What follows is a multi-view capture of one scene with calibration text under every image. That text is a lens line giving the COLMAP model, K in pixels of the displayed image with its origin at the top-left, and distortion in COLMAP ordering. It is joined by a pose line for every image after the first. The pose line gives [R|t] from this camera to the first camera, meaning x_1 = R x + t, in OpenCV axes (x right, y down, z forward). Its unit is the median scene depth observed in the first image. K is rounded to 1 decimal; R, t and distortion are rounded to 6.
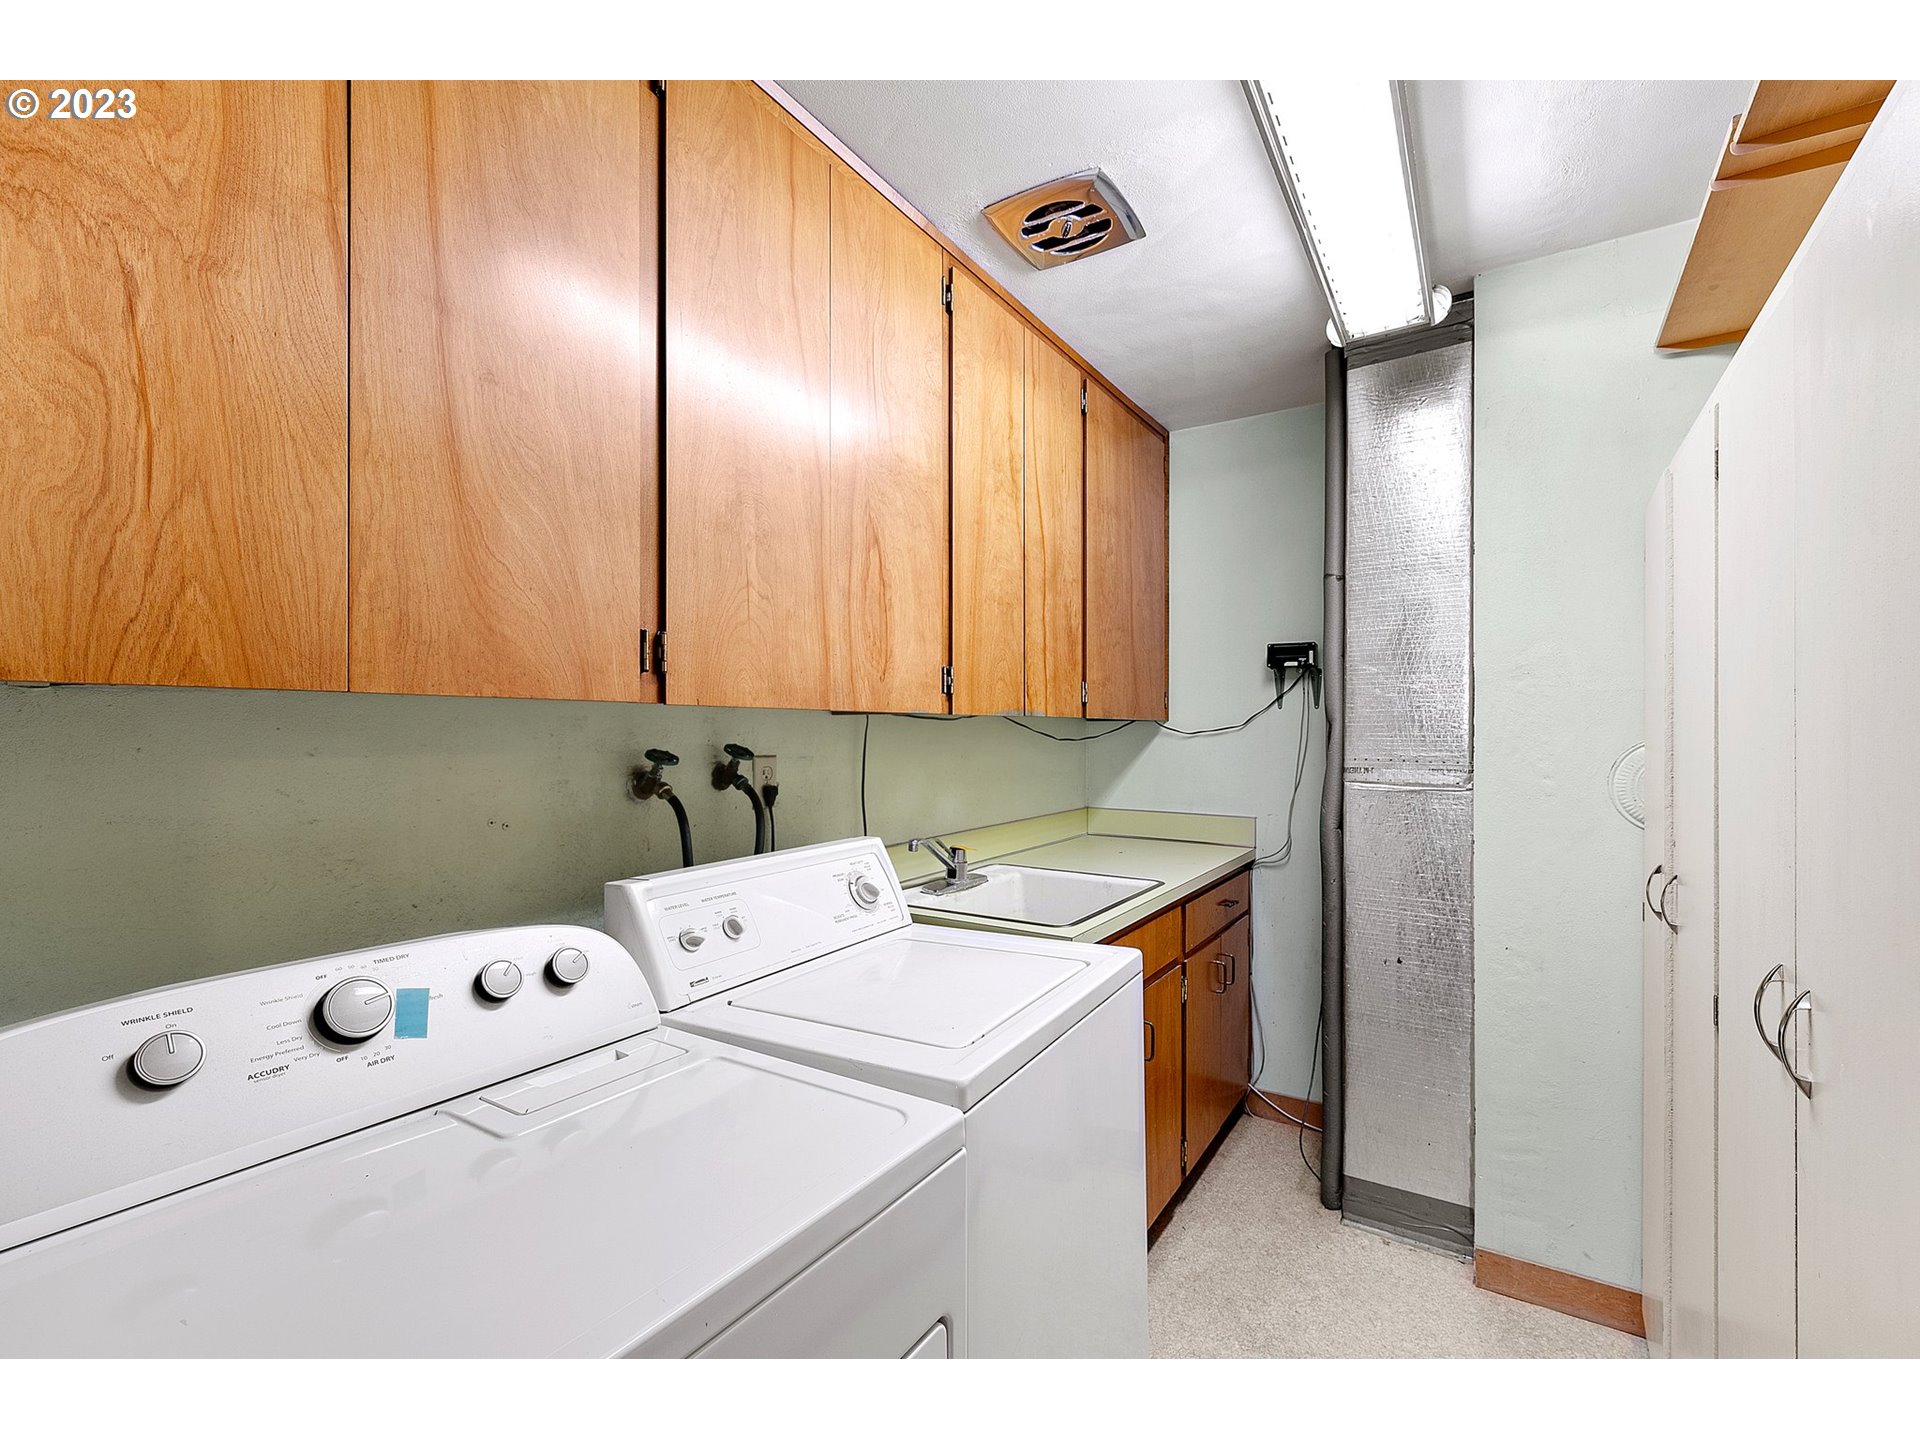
lens RADIAL K [[837.0, 0, 961.3], [0, 837.0, 727.3], [0, 0, 1]] dist [0.002364, -0.001235]
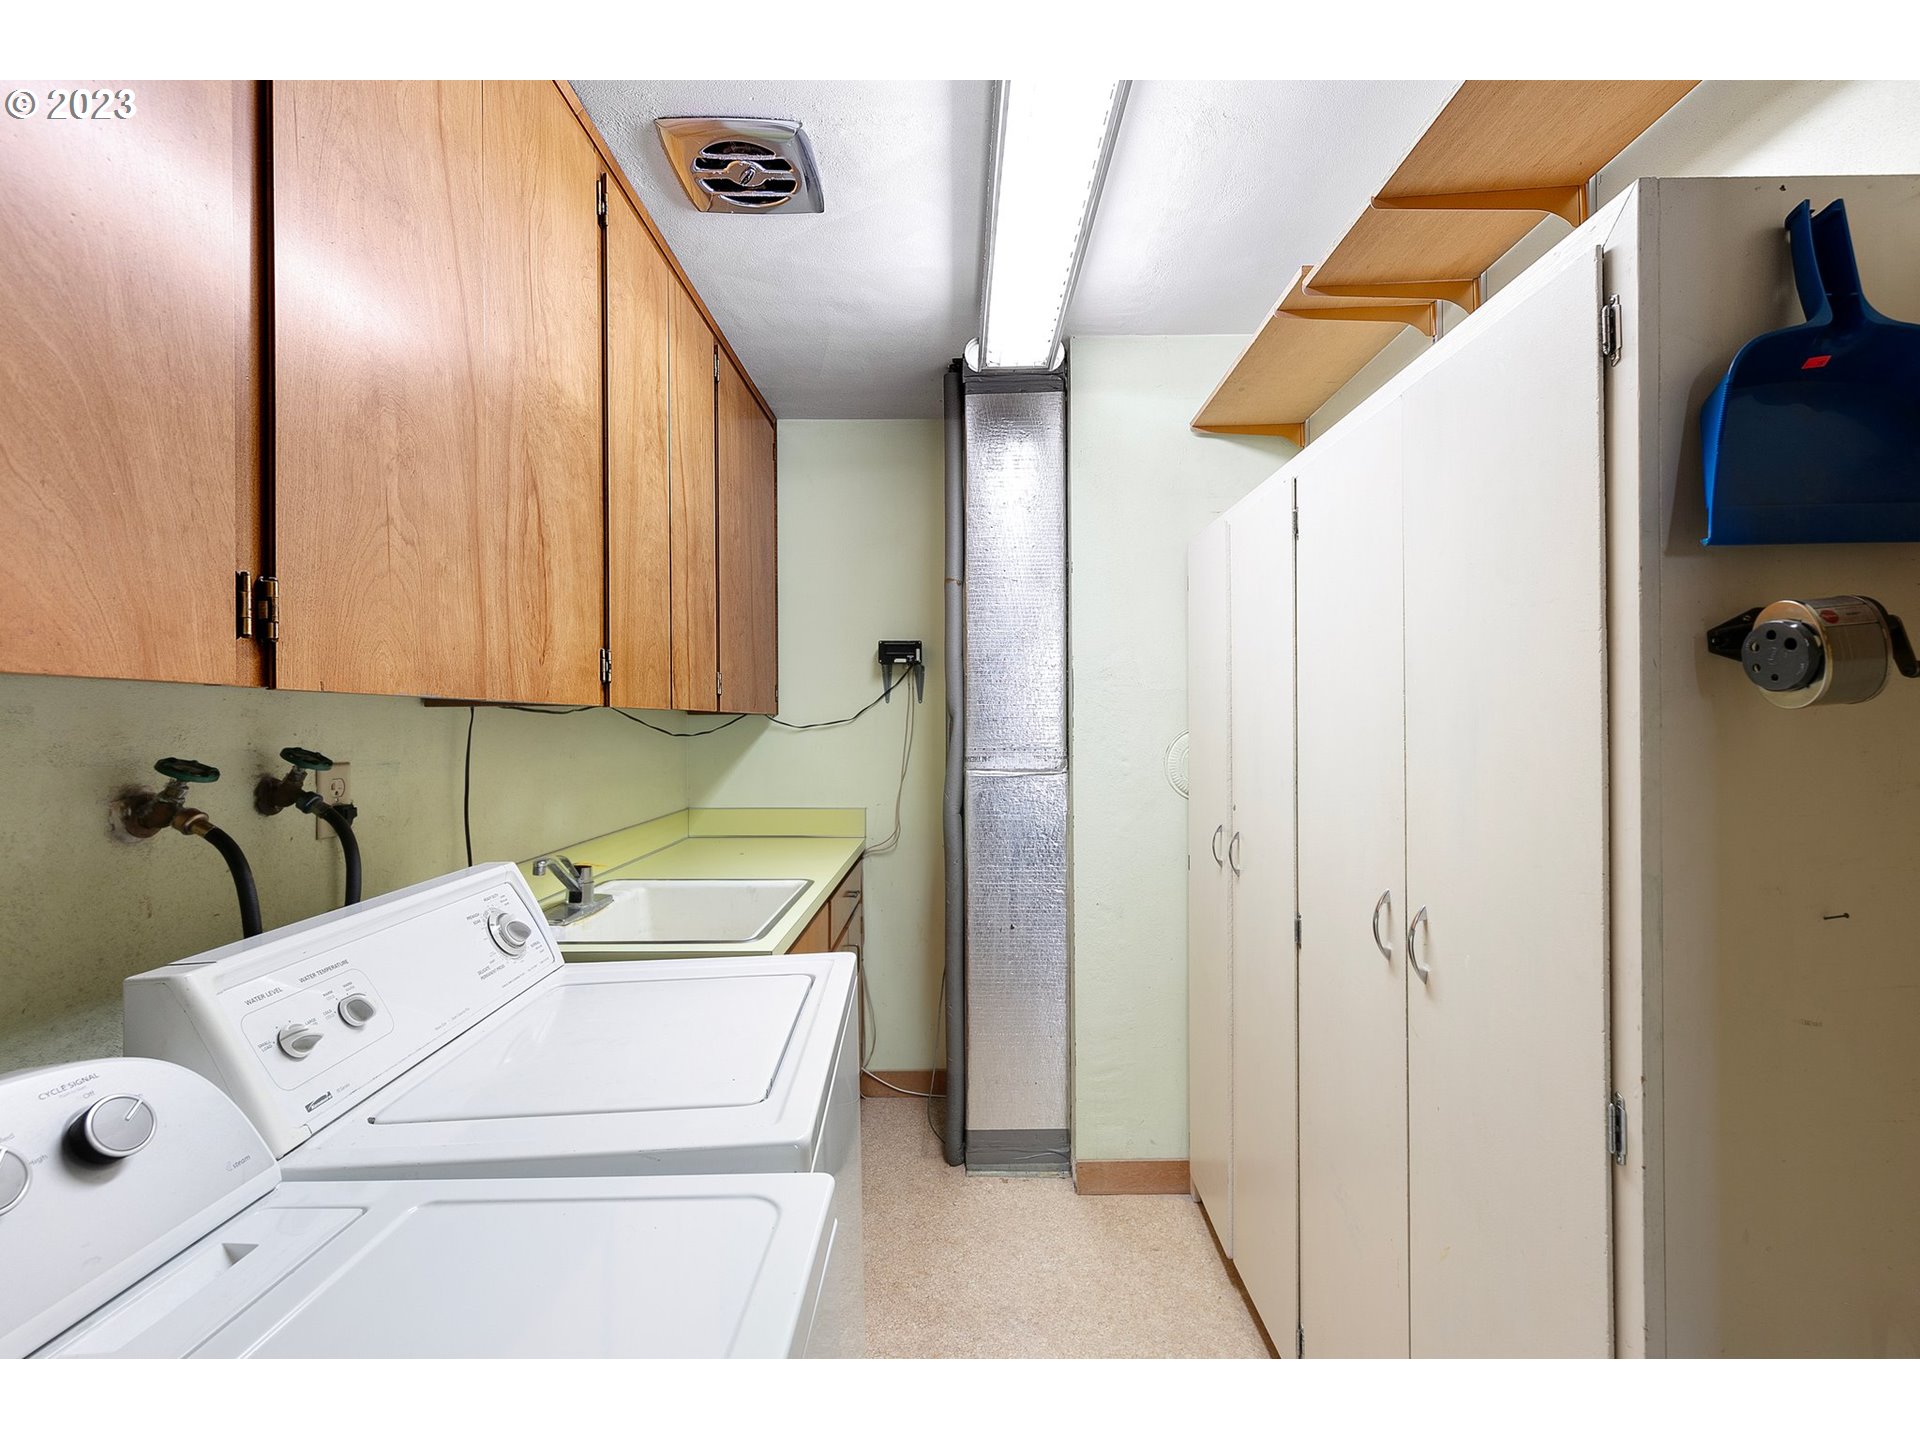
lens RADIAL K [[837.0, 0, 967.4], [0, 837.0, 718.1], [0, 0, 1]] dist [0.002364, -0.001235]
pose [[0.839286, -0.002691, 0.543684, -0.164813], [0.004690, 0.999986, -0.002291, -0.000444], [-0.543670, 0.004473, 0.839287, 0.101198]]
